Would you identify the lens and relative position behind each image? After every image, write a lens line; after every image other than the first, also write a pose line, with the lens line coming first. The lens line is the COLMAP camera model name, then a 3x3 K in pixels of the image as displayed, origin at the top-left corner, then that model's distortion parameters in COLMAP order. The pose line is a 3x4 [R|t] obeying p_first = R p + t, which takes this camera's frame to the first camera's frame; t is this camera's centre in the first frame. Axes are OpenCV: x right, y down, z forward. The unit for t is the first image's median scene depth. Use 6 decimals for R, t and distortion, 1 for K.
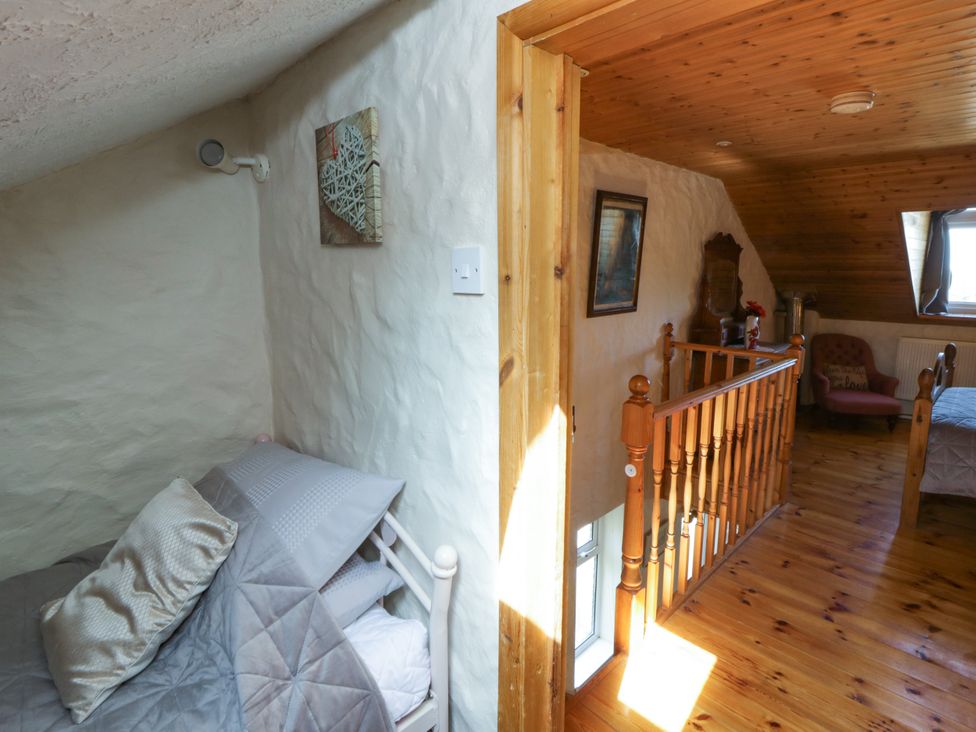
lens RADIAL K [[513.2, 0, 503.3], [0, 513.2, 359.8], [0, 0, 1]] dist [0.009378, -0.016570]
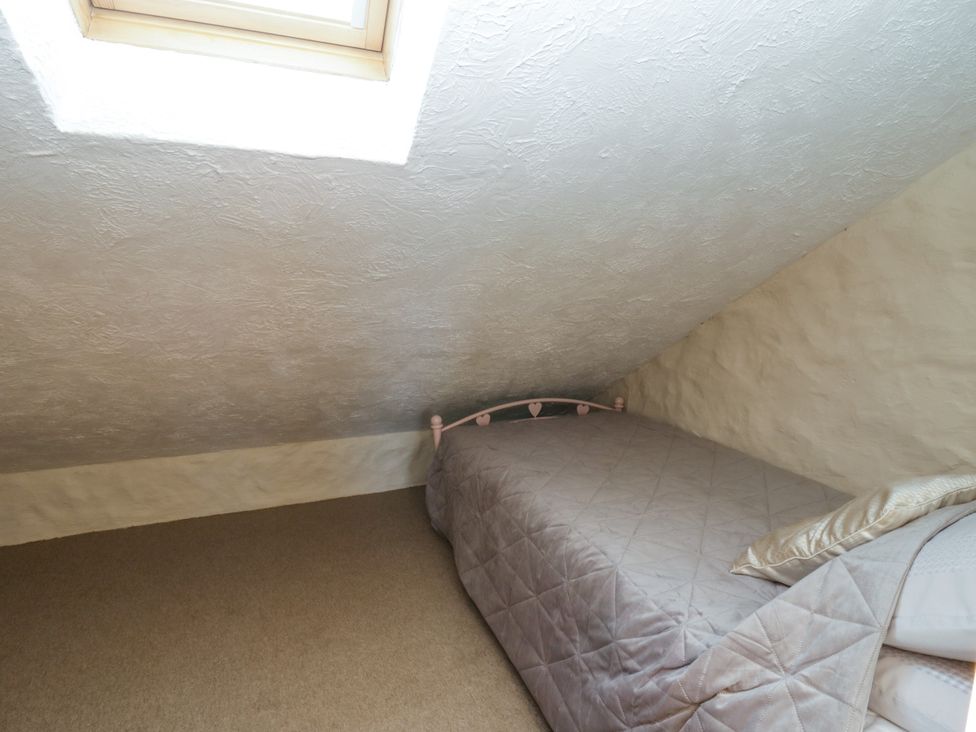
lens RADIAL K [[487.9, 0, 492.4], [0, 487.9, 378.1], [0, 0, 1]] dist [-0.001191, -0.015652]
pose [[-0.358116, 0.174090, -0.917303, 0.370450], [-0.156931, 0.957263, 0.242940, 0.046873], [0.920394, 0.230954, -0.315491, 0.657925]]
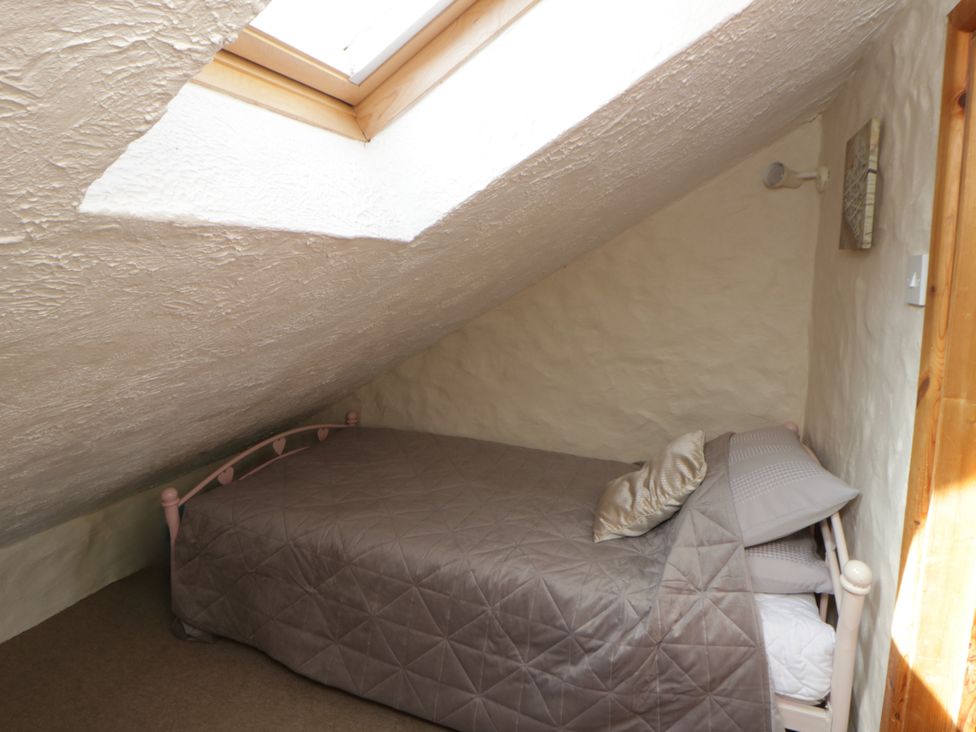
lens RADIAL K [[513.2, 0, 503.3], [0, 513.2, 359.8], [0, 0, 1]] dist [0.009378, -0.016570]
pose [[0.412915, 0.164692, -0.895755, 0.417593], [-0.159247, 0.981419, 0.107034, -0.008226], [0.896739, 0.098451, 0.431470, -0.056662]]
